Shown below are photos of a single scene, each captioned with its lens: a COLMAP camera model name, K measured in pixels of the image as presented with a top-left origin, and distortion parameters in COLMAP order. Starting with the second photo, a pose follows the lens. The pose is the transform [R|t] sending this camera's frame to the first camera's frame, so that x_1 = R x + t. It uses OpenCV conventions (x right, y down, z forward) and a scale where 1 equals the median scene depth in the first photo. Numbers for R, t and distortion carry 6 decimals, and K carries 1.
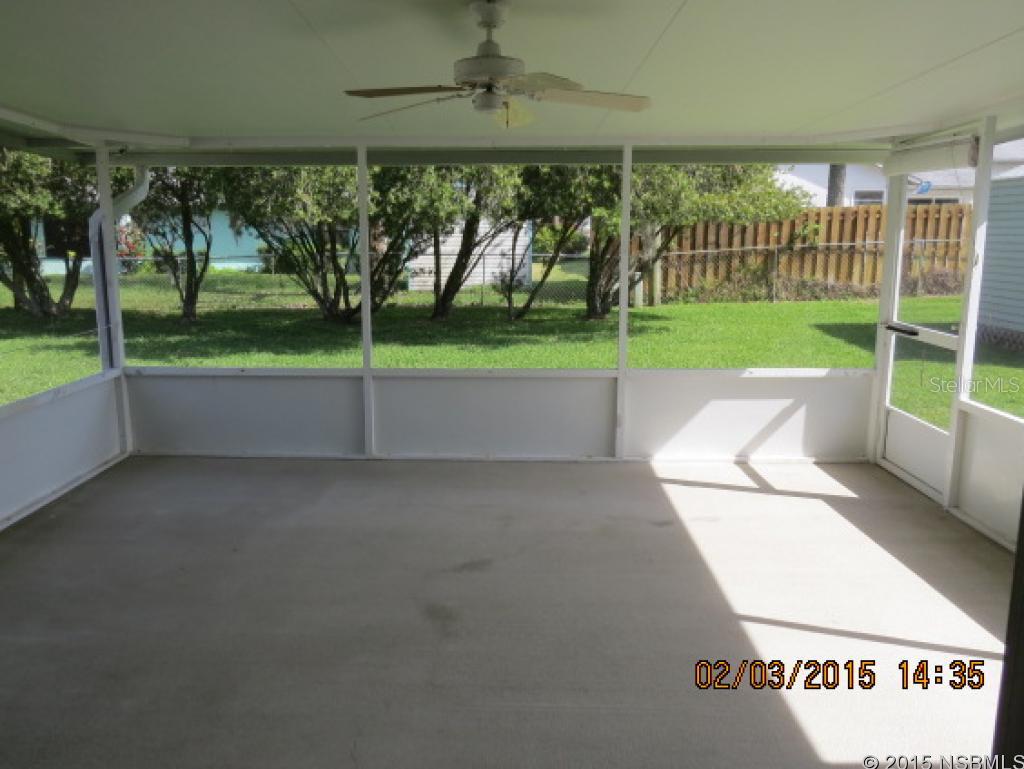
lens RADIAL K [[832.8, 0, 505.1], [0, 832.8, 383.4], [0, 0, 1]] dist [0.003828, 0.002026]
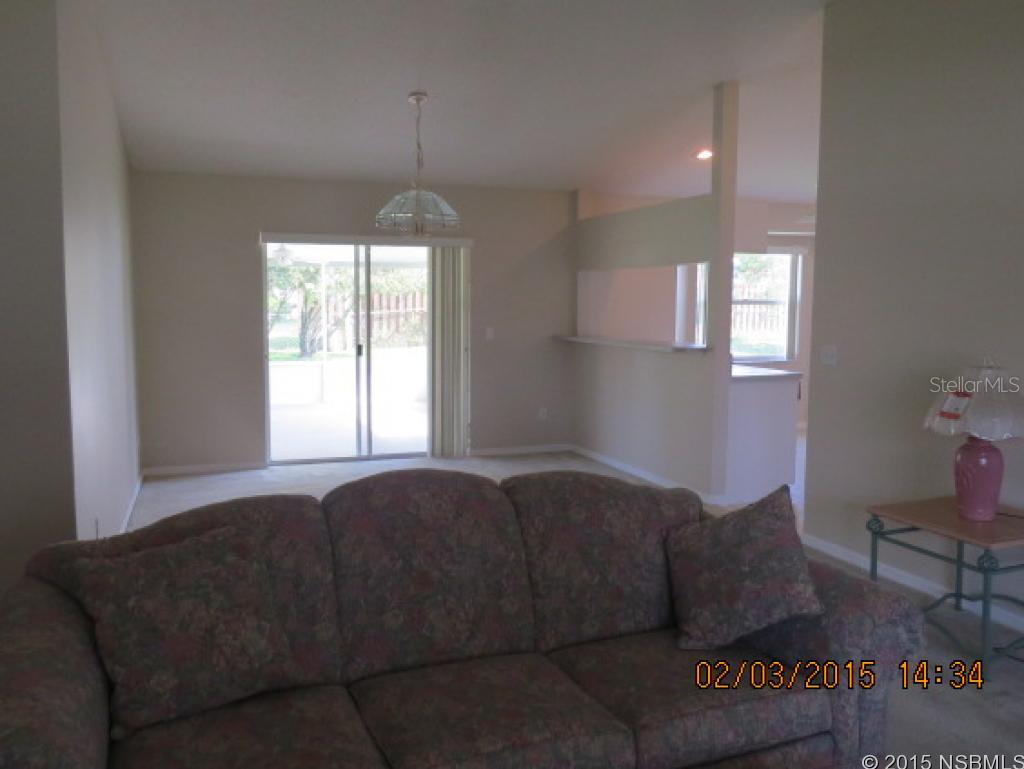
lens RADIAL K [[832.8, 0, 505.1], [0, 832.8, 383.4], [0, 0, 1]] dist [0.003828, 0.002026]
pose [[0.937410, -0.029088, 0.347009, -0.061995], [0.056491, 0.996008, -0.069113, 0.076517], [-0.343614, 0.084390, 0.935312, -0.414395]]
